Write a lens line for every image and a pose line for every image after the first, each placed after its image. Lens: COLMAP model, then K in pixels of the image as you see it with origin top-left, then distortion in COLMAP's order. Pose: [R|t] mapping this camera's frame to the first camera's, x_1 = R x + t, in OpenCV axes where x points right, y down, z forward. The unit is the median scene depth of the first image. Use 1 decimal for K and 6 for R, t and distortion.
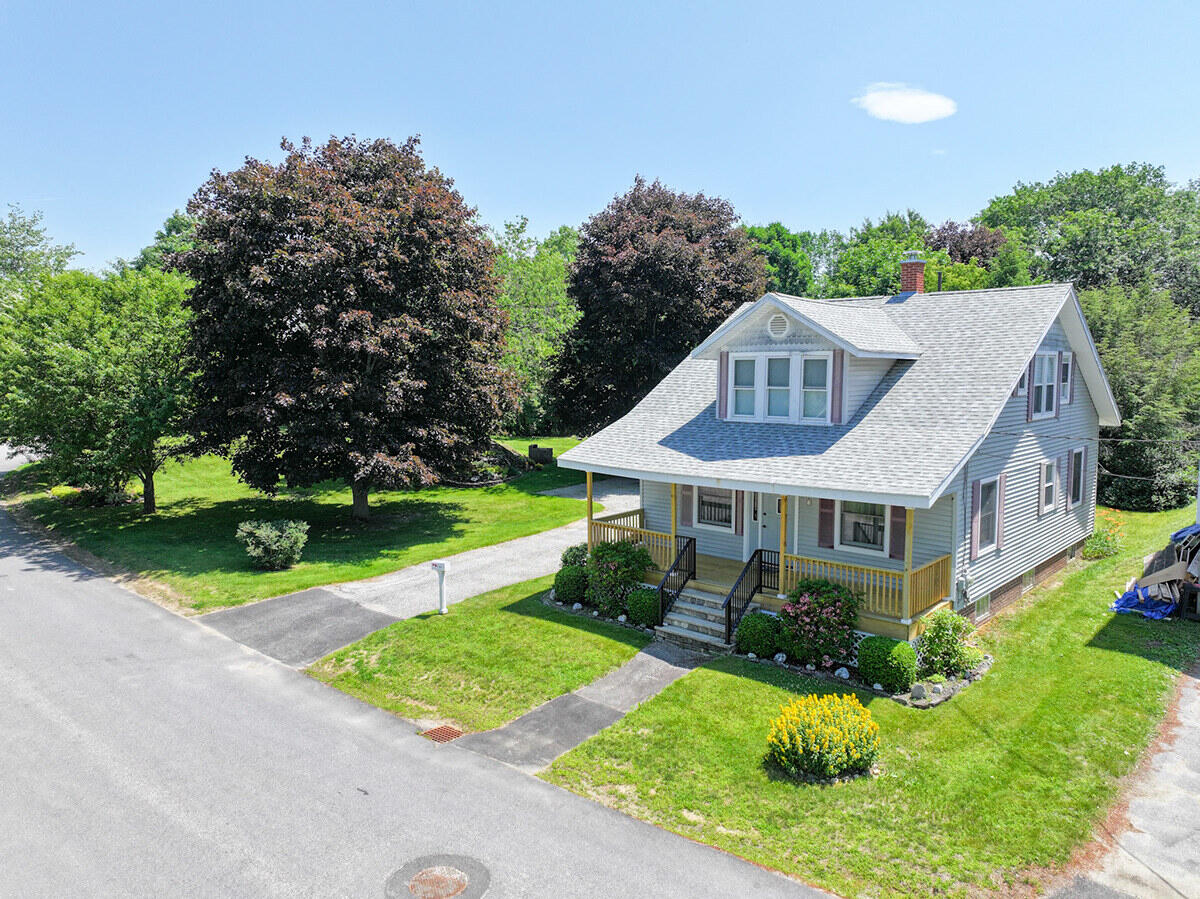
lens RADIAL K [[848.2, 0, 598.9], [0, 848.2, 449.0], [0, 0, 1]] dist [0.004548, 0.010482]
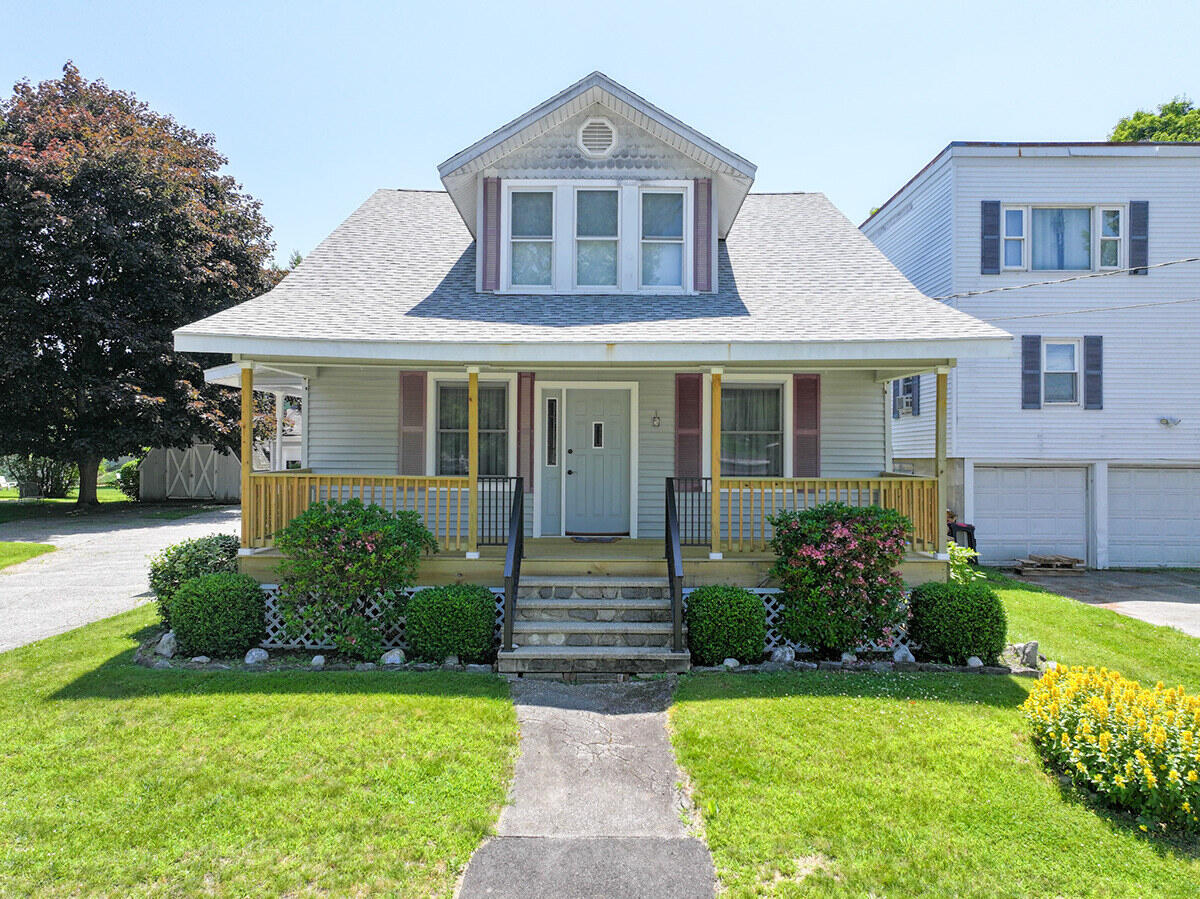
lens RADIAL K [[848.2, 0, 601.2], [0, 848.2, 447.2], [0, 0, 1]] dist [0.004548, 0.010482]
pose [[0.735409, 0.016689, 0.677418, -0.201168], [0.058723, 0.994366, -0.088247, 0.133810], [-0.675074, 0.104677, 0.730286, 0.577362]]
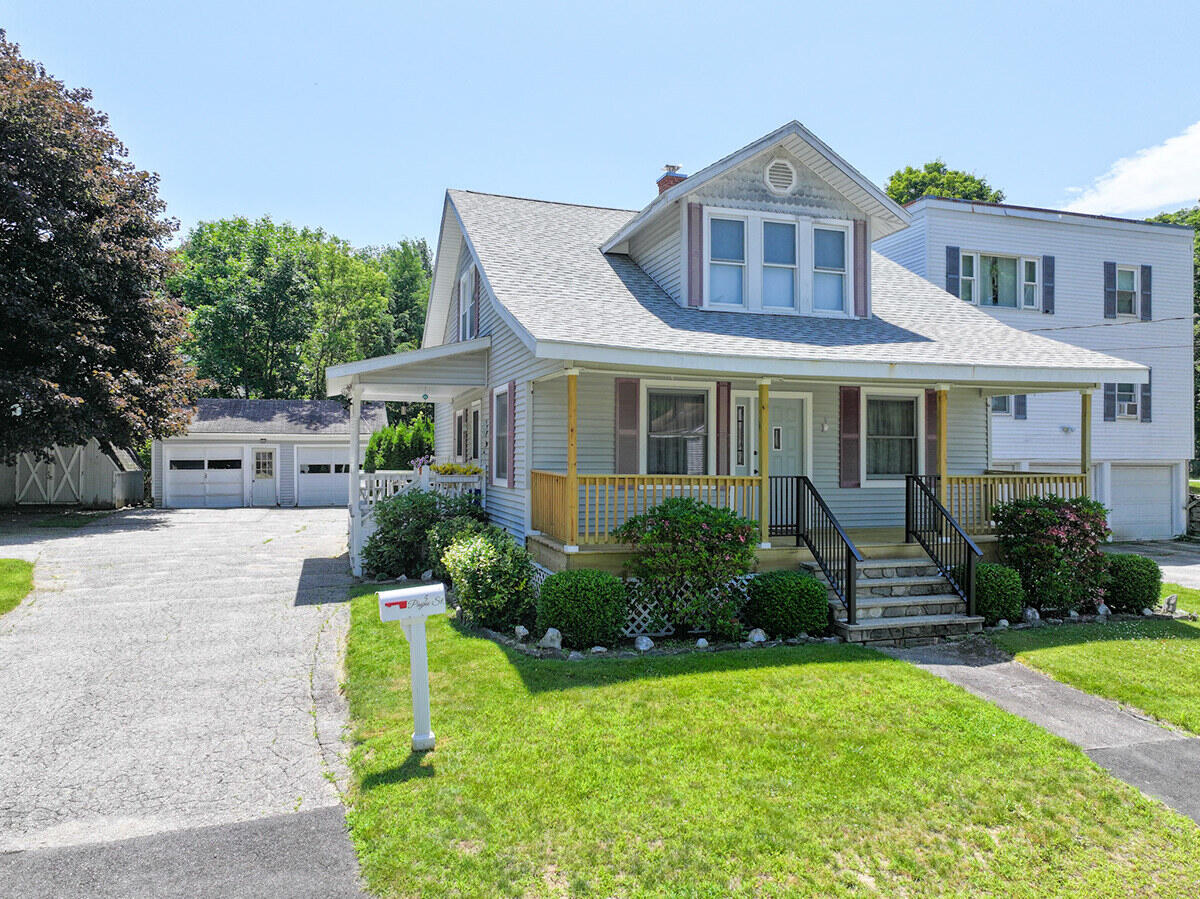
lens RADIAL K [[848.2, 0, 599.0], [0, 848.2, 447.6], [0, 0, 1]] dist [0.004548, 0.010482]
pose [[0.492990, 0.016802, 0.869873, -0.469948], [0.079185, 0.994797, -0.064092, 0.110795], [-0.866424, 0.100478, 0.489095, 0.817539]]
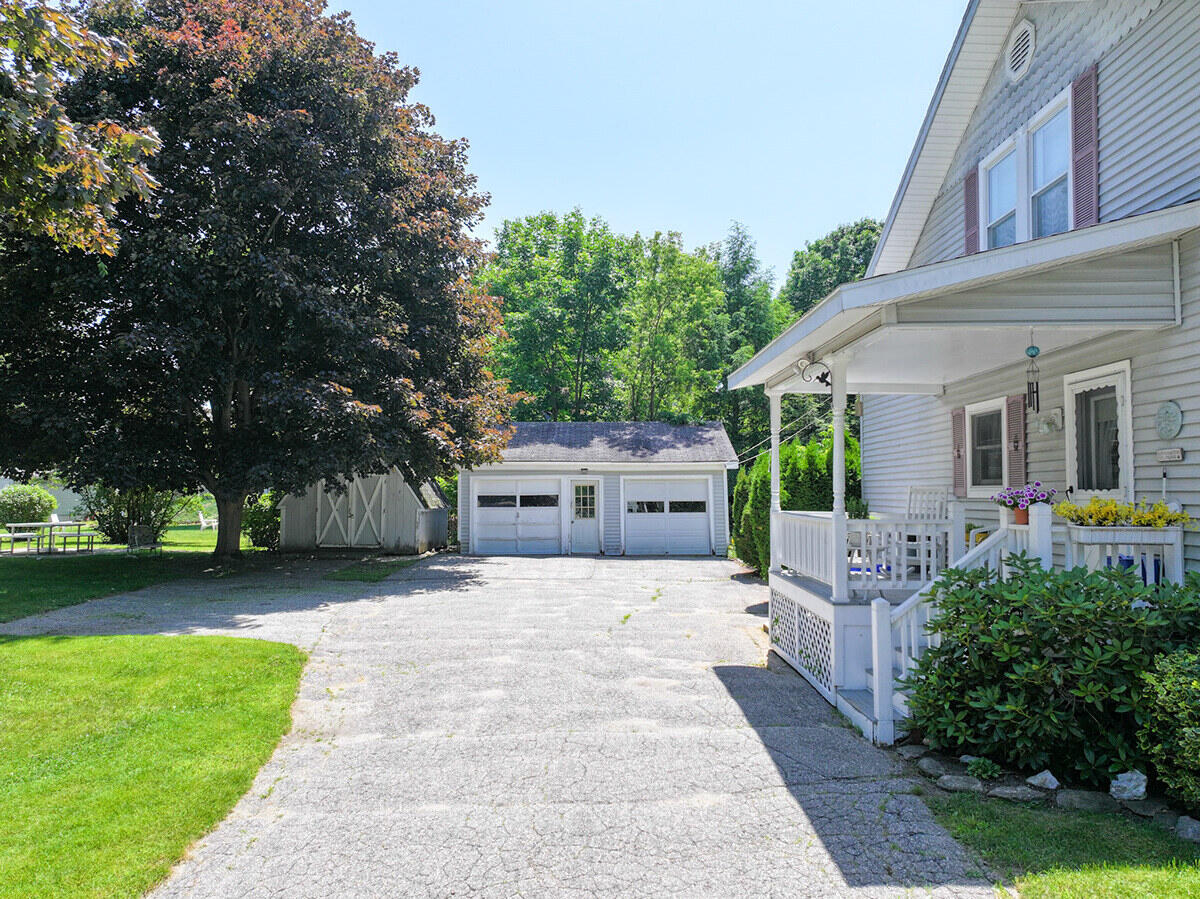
lens RADIAL K [[848.2, 0, 593.1], [0, 848.2, 450.8], [0, 0, 1]] dist [0.004548, 0.010482]
pose [[0.735959, 0.041525, 0.675751, -0.249885], [0.059358, 0.990316, -0.125501, 0.077023], [-0.674419, 0.132475, 0.726367, 1.190982]]
